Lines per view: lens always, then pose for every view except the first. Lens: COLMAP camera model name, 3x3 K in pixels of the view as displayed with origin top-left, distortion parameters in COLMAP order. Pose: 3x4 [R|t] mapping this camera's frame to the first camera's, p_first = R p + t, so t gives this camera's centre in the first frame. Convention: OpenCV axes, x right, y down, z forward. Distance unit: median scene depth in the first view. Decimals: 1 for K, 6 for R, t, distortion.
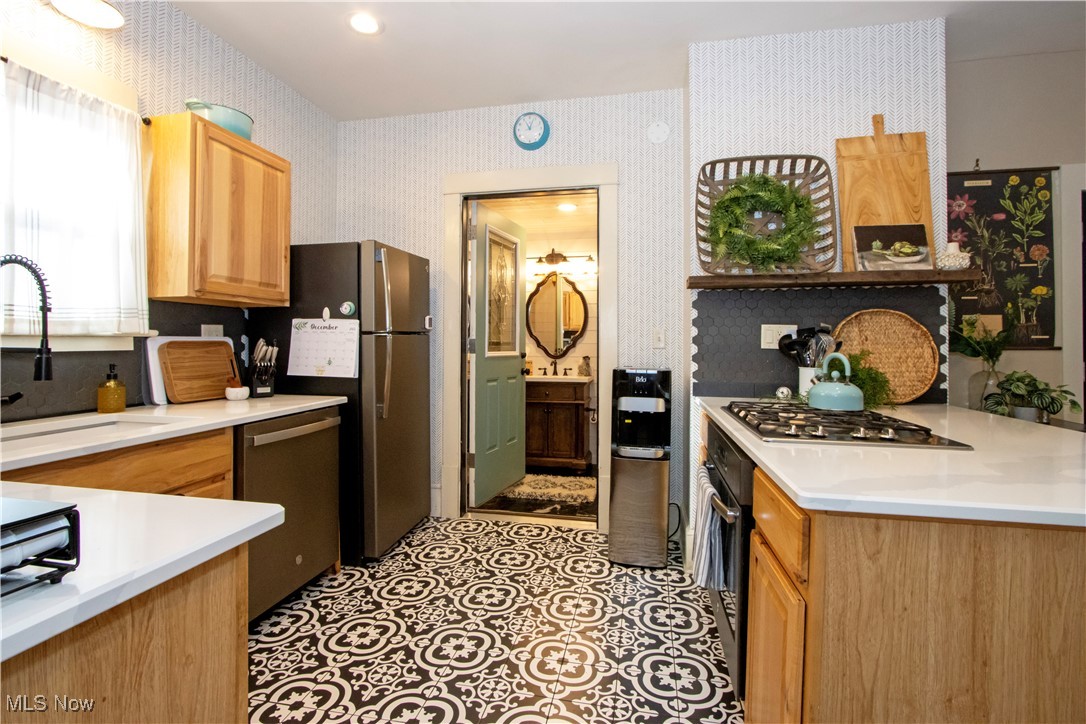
lens RADIAL K [[498.9, 0, 541.7], [0, 498.9, 350.4], [0, 0, 1]] dist [-0.016973, 0.002102]
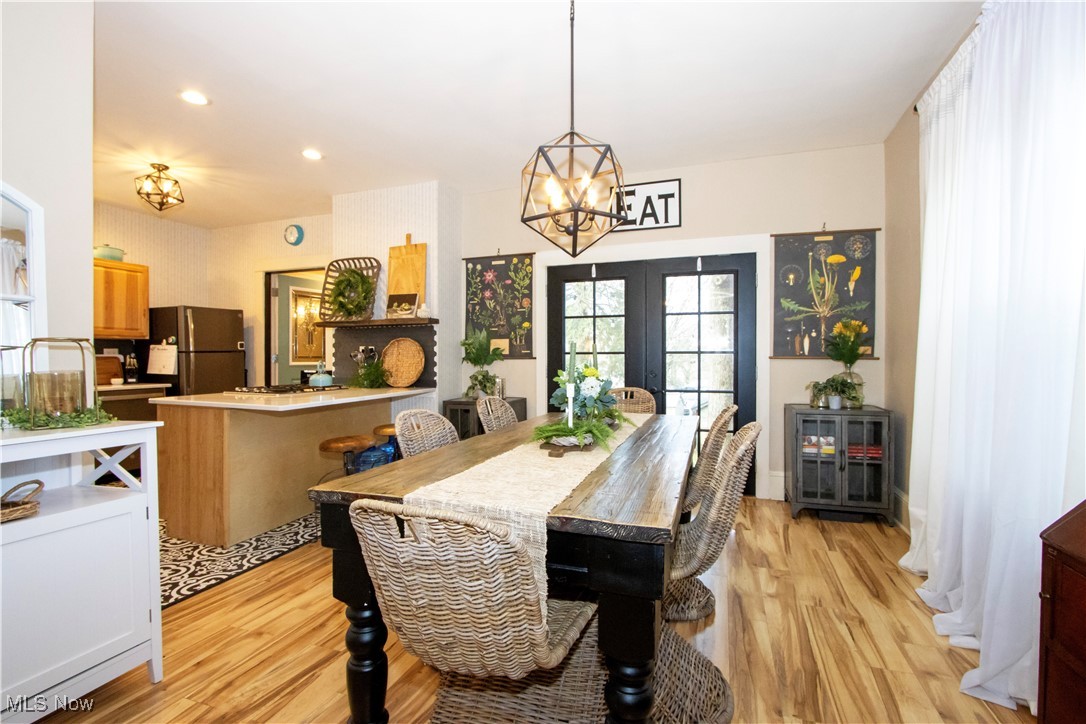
lens RADIAL K [[498.9, 0, 545.1], [0, 498.9, 367.0], [0, 0, 1]] dist [-0.016973, 0.002102]
pose [[0.989546, -0.001528, -0.144210, 1.327495], [0.002275, 0.999985, 0.005018, 0.017889], [0.144200, -0.005294, 0.989534, -0.720784]]
